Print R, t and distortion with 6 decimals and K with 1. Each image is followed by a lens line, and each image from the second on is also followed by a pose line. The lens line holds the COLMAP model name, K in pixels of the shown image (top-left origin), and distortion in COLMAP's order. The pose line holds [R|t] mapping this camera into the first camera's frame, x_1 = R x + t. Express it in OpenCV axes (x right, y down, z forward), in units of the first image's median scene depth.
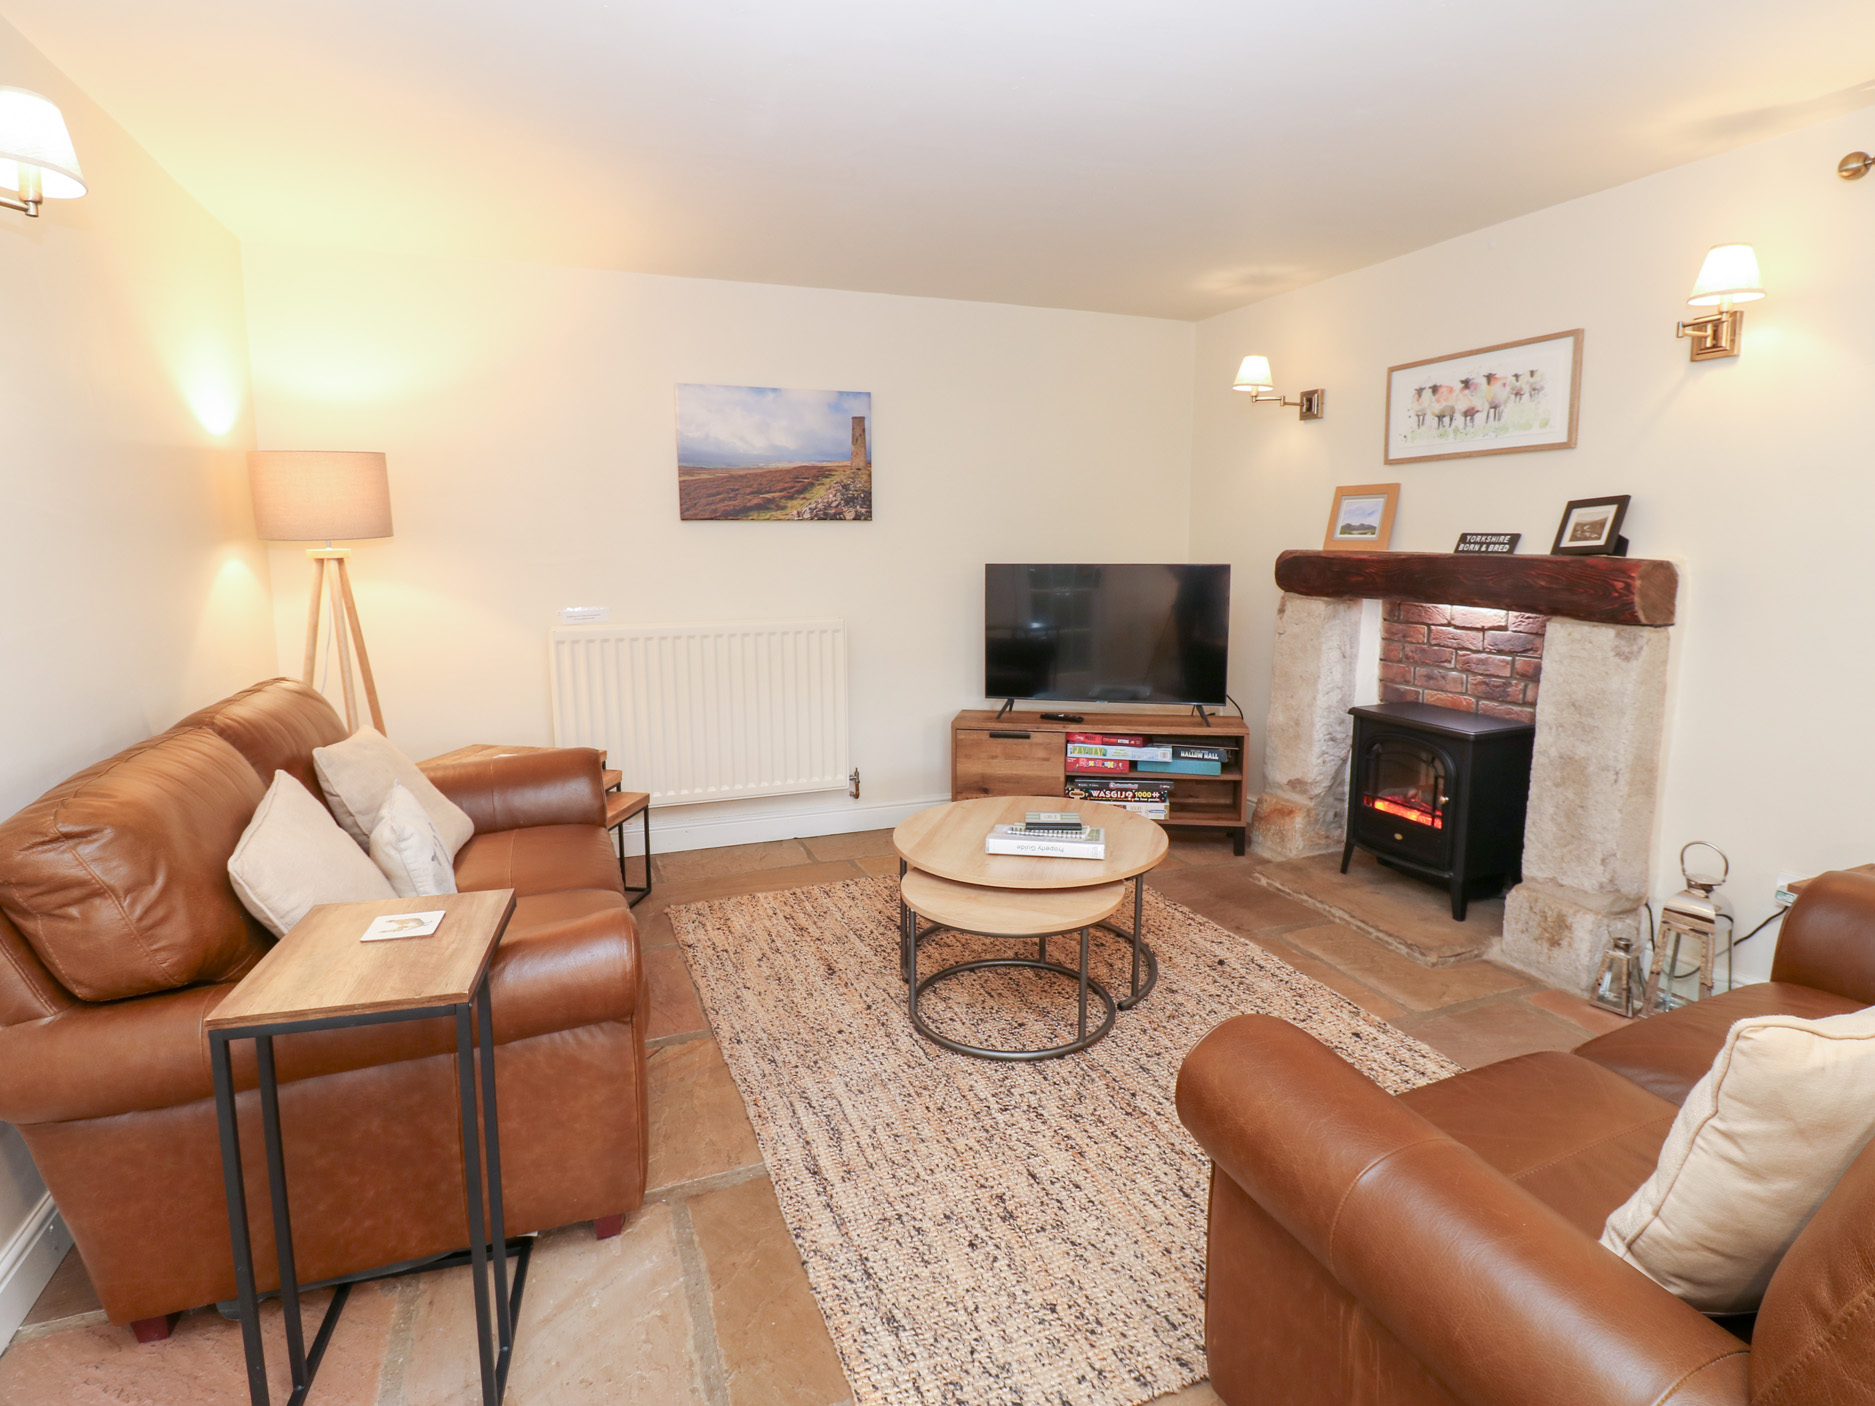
lens RADIAL K [[1007.9, 0, 950.3], [0, 1007.9, 678.0], [0, 0, 1]] dist [0.003574, -0.015496]
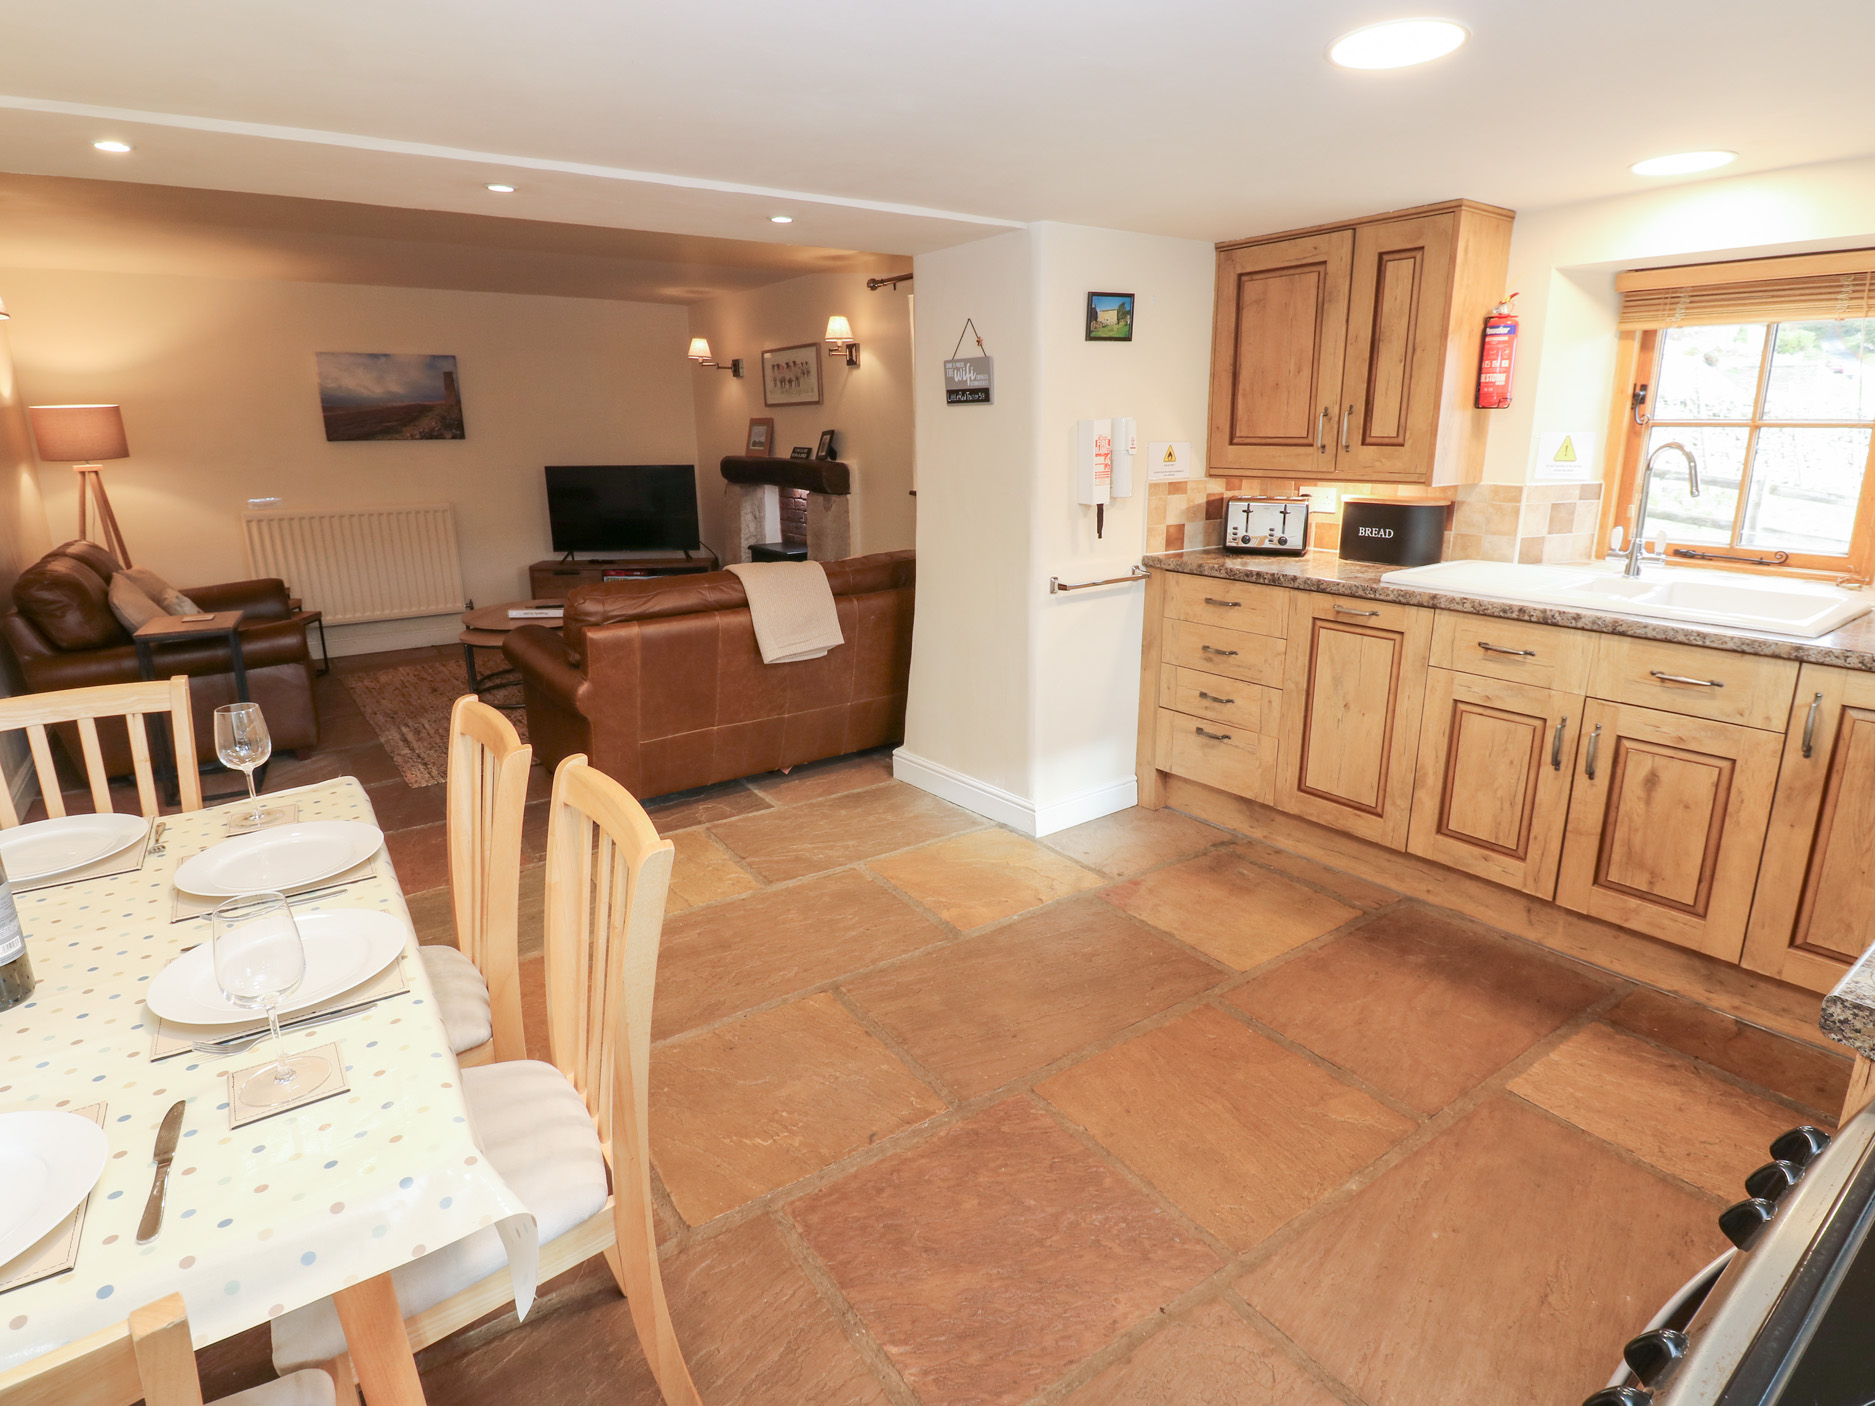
lens RADIAL K [[990.6, 0, 945.0], [0, 990.6, 680.0], [0, 0, 1]] dist [0.006074, -0.017166]
pose [[0.969337, -0.064614, 0.237088, 0.293895], [0.038413, 0.992793, 0.113515, 0.079179], [-0.242714, -0.100927, 0.964833, -0.806503]]
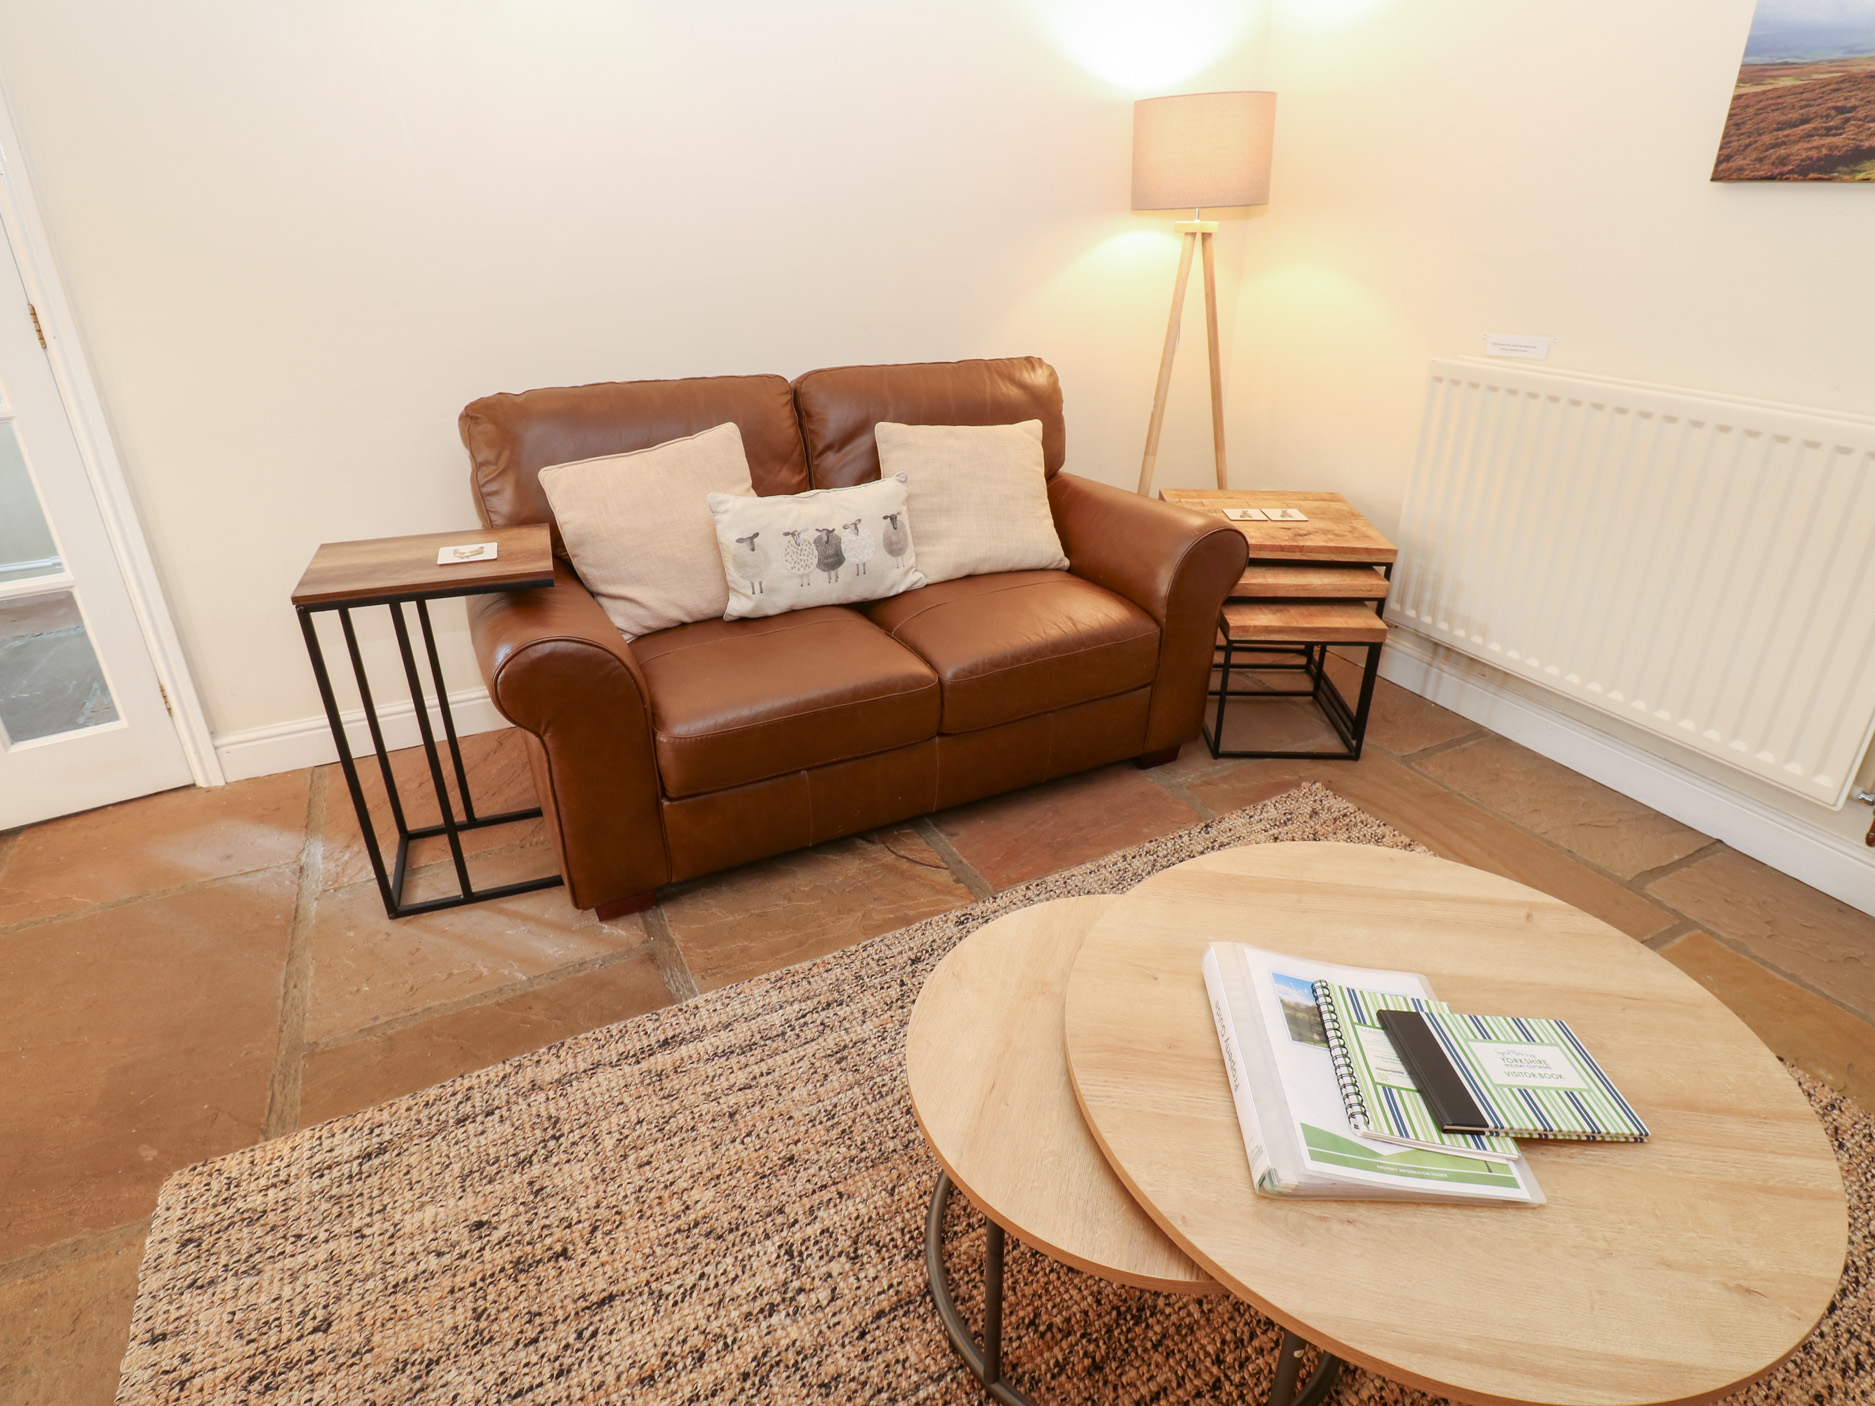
lens RADIAL K [[1007.9, 0, 950.3], [0, 1007.9, 678.0], [0, 0, 1]] dist [0.003574, -0.015496]
pose [[0.098384, 0.425126, -0.899771, 0.282531], [-0.146648, 0.900480, 0.409426, -0.085530], [0.984284, 0.091668, 0.150936, 0.601052]]
